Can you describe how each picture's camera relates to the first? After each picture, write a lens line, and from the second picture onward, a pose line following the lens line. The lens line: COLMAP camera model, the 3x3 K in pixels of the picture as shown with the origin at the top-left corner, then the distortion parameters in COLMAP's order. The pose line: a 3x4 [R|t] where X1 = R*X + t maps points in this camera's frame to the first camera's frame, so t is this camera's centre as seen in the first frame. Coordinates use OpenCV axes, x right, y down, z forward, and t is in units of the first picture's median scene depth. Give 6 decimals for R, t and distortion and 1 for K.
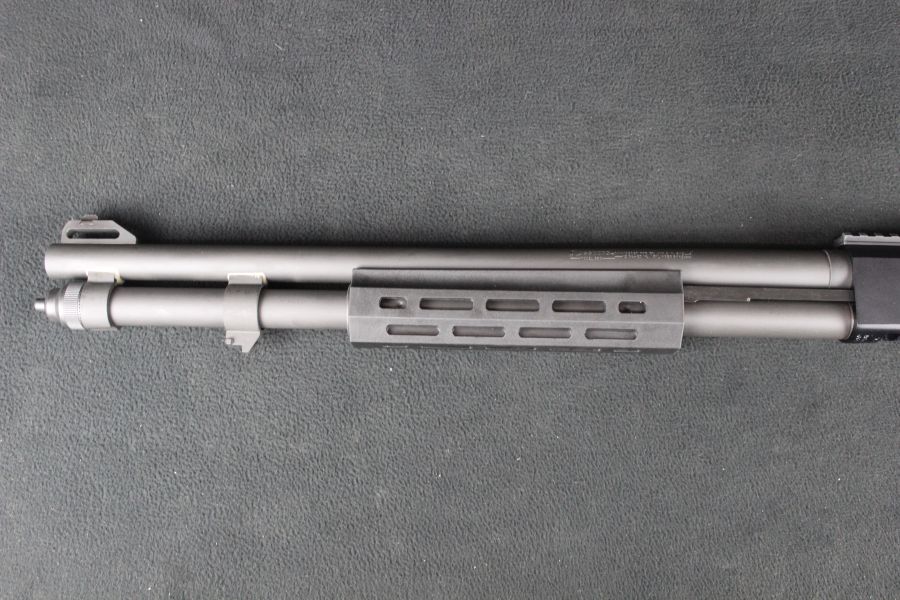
lens RADIAL K [[925.2, 0, 460.1], [0, 925.2, 299.2], [0, 0, 1]] dist [-0.140034, 0.180427]
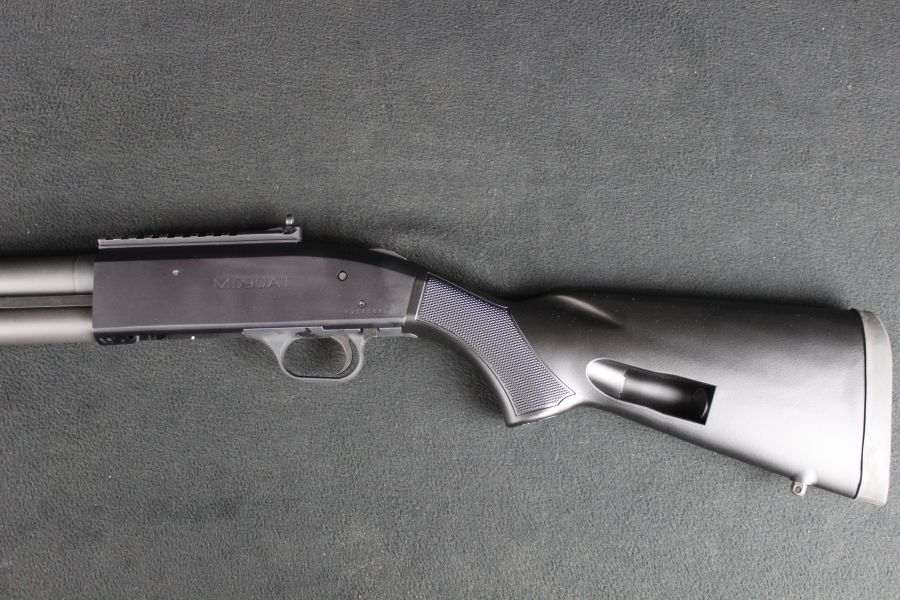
lens RADIAL K [[925.2, 0, 460.1], [0, 925.2, 299.2], [0, 0, 1]] dist [-0.140034, 0.180427]
pose [[0.996351, -0.054060, 0.066042, 0.741535], [0.050559, 0.997283, 0.053581, -0.037109], [-0.068759, -0.050047, 0.996377, -0.045614]]
